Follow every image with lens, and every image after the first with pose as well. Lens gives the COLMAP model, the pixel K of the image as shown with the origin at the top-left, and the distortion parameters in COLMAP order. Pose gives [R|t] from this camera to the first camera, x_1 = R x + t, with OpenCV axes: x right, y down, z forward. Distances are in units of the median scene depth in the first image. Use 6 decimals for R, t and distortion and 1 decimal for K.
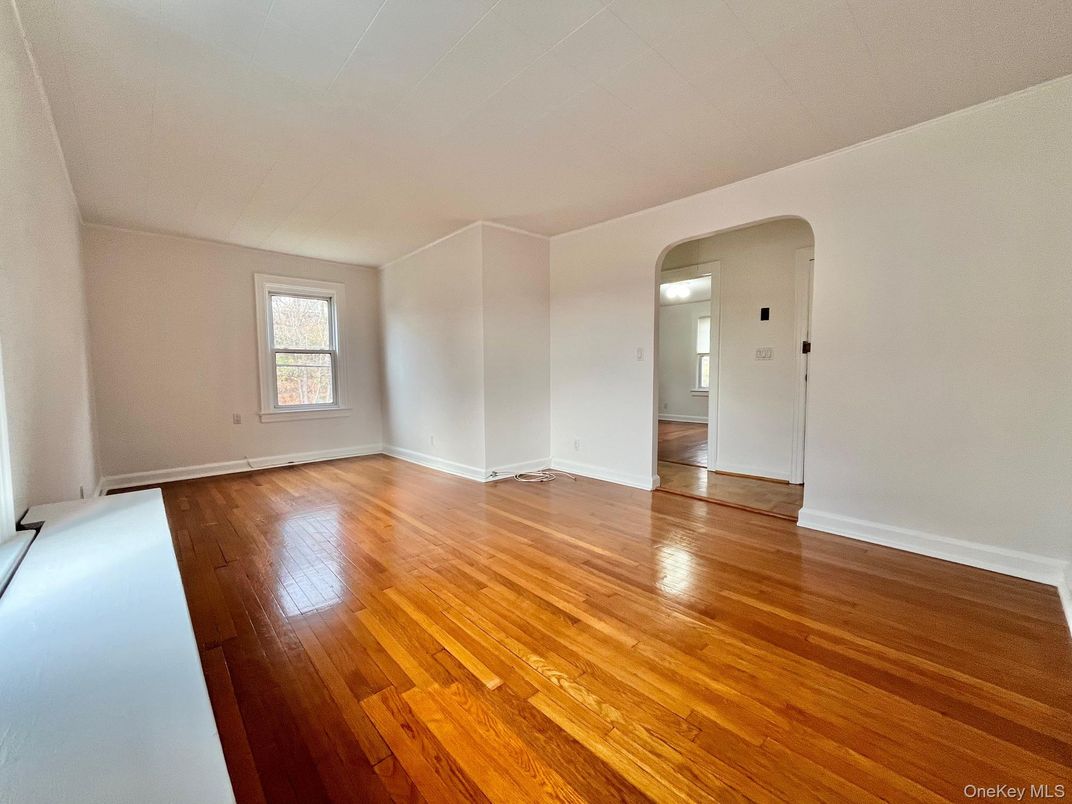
lens RADIAL K [[435.0, 0, 534.2], [0, 435.0, 400.8], [0, 0, 1]] dist [0.000902, 0.000119]
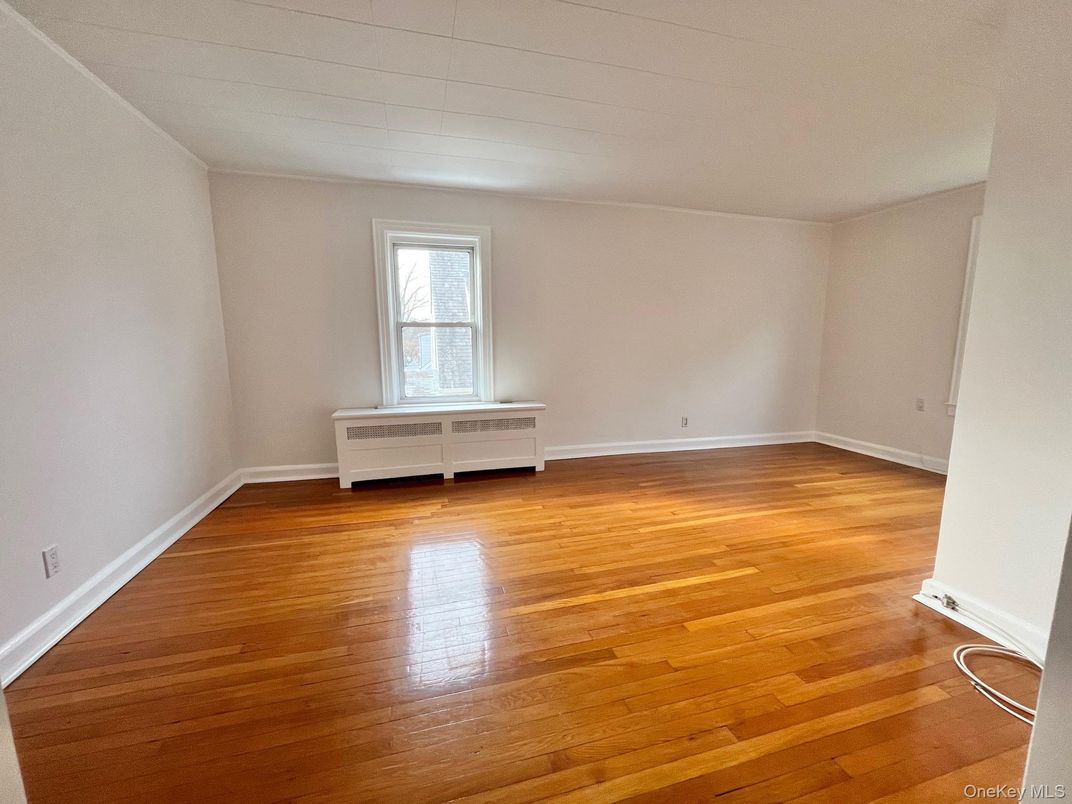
lens RADIAL K [[435.0, 0, 538.4], [0, 435.0, 402.3], [0, 0, 1]] dist [0.000902, 0.000119]
pose [[-0.457562, 0.138696, -0.878294, 0.652209], [-0.053785, 0.981634, 0.183035, -0.127606], [0.887550, 0.130989, -0.441699, 1.149762]]
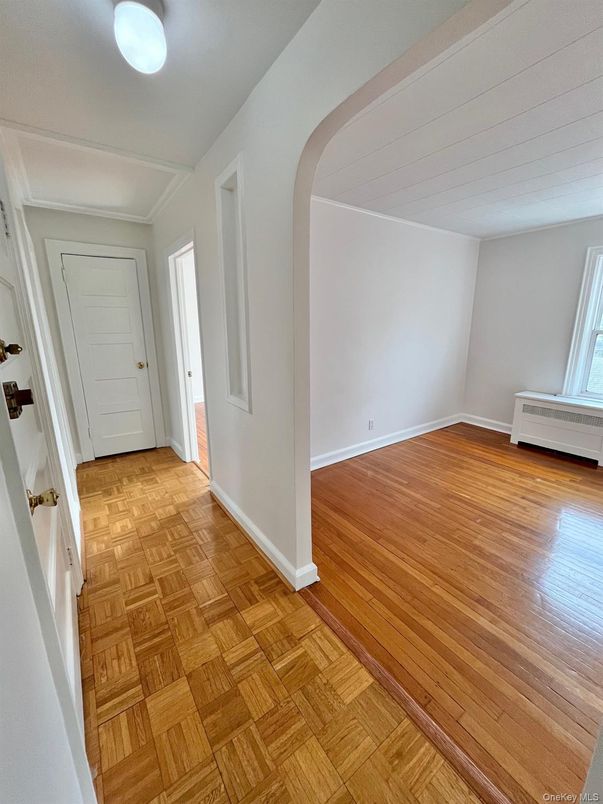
lens RADIAL K [[326.2, 0, 302.0], [0, 326.2, 400.5], [0, 0, 1]] dist [0.000902, 0.000119]
pose [[-0.992095, -0.019339, 0.123987, 0.572981], [0.018153, 0.955544, 0.294288, -0.226550], [-0.124166, 0.294213, -0.947640, 1.507326]]
